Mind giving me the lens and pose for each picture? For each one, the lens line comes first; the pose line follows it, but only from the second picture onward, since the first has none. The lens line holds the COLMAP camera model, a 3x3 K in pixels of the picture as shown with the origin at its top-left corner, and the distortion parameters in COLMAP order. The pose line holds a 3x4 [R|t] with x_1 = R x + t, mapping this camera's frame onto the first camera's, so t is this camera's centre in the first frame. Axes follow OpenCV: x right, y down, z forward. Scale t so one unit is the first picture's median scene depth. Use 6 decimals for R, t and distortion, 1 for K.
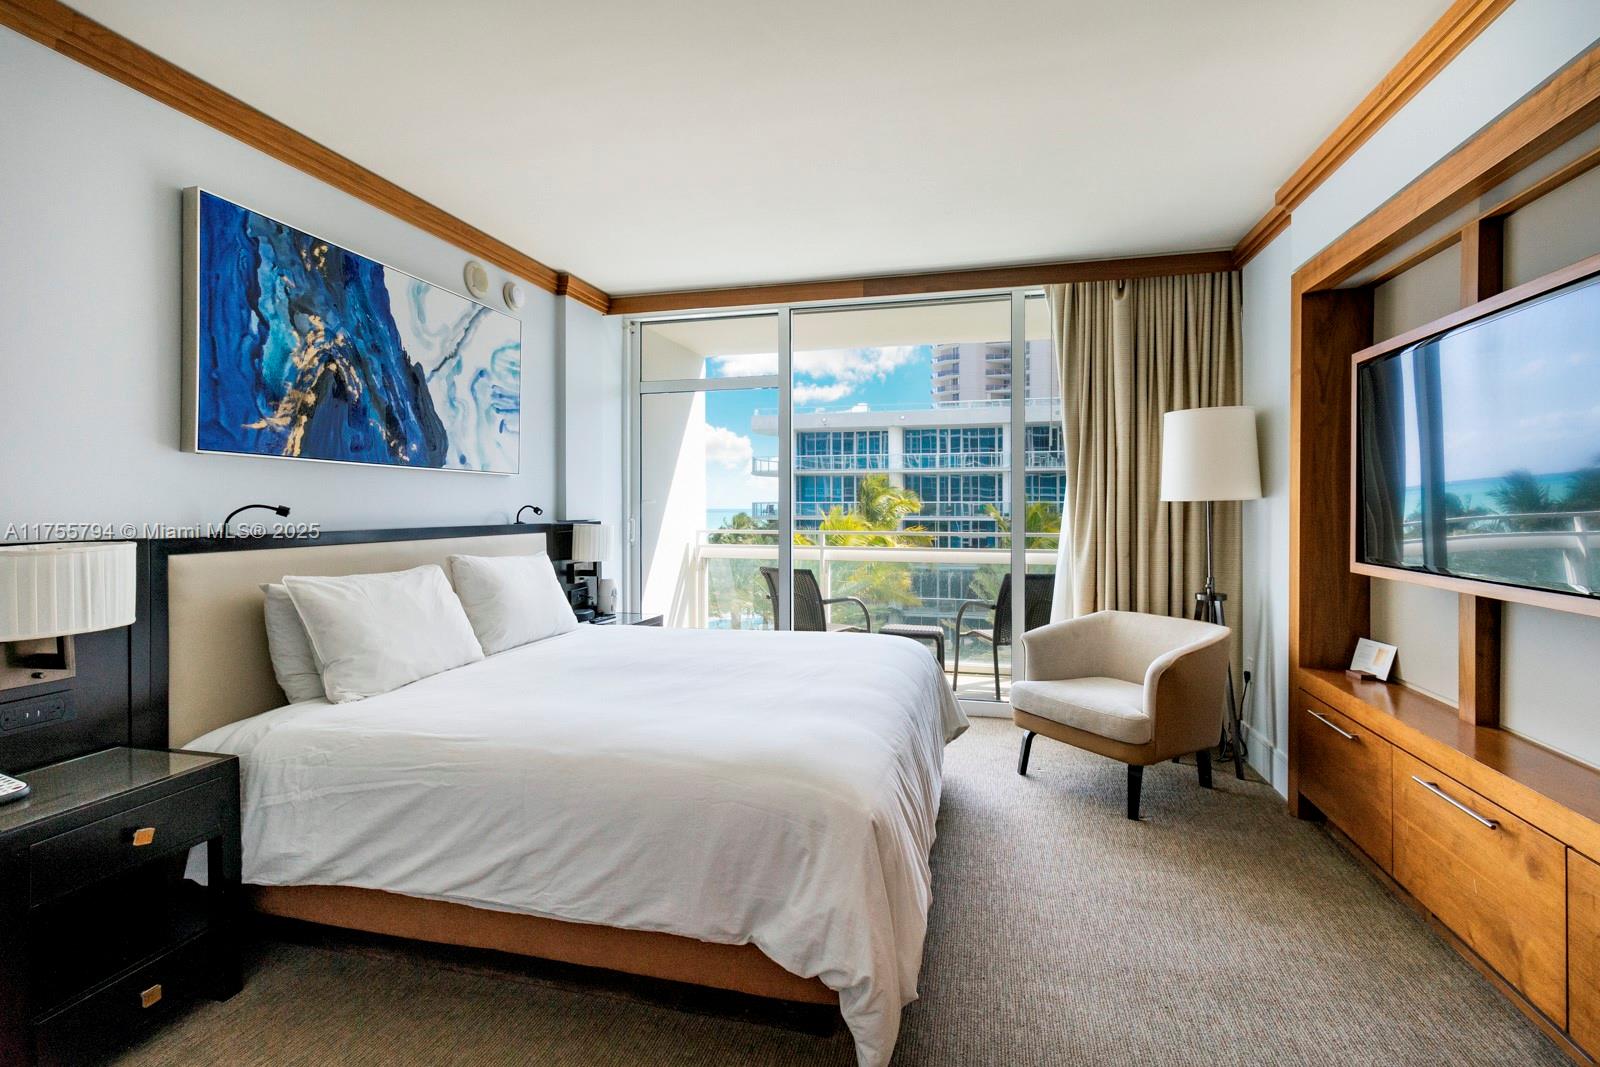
lens RADIAL K [[735.1, 0, 825.9], [0, 735.1, 516.8], [0, 0, 1]] dist [0.001787, 0.000144]
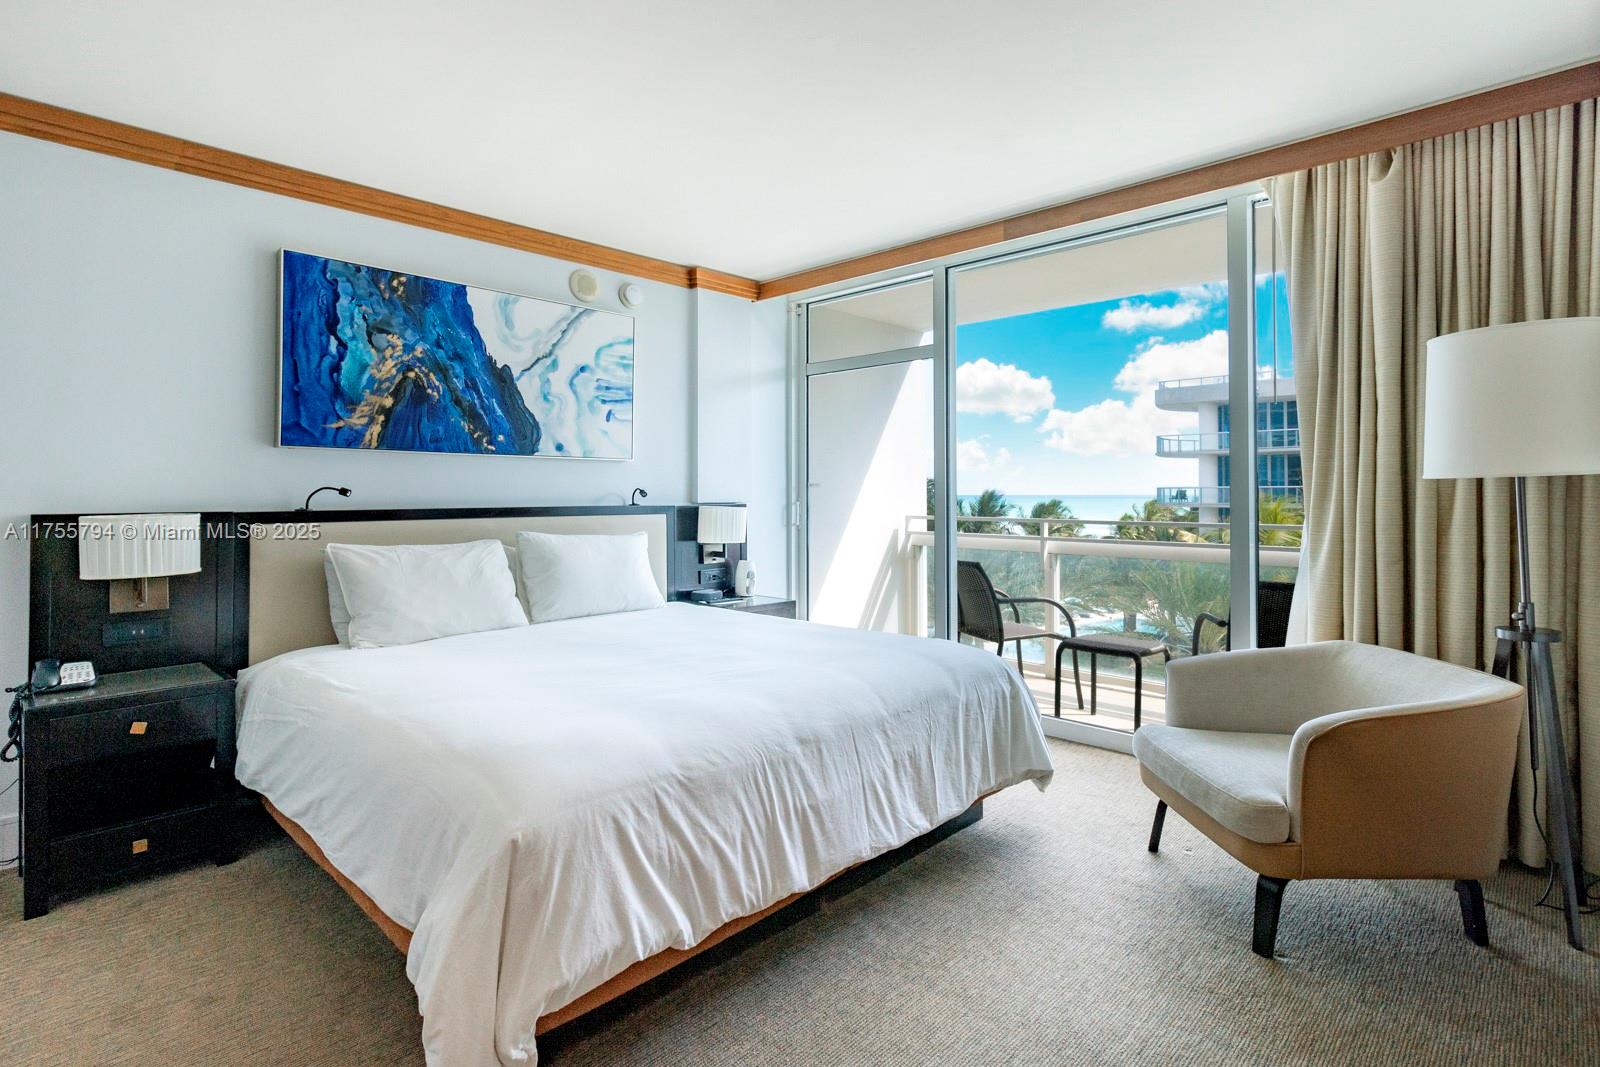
lens RADIAL K [[766.4, 0, 853.1], [0, 766.4, 489.8], [0, 0, 1]] dist [0.001029, 0.000389]
pose [[0.862426, -0.004569, -0.506162, 0.572821], [-0.004795, 0.999841, -0.017195, 0.005559], [0.506160, 0.017257, 0.862267, 0.261447]]
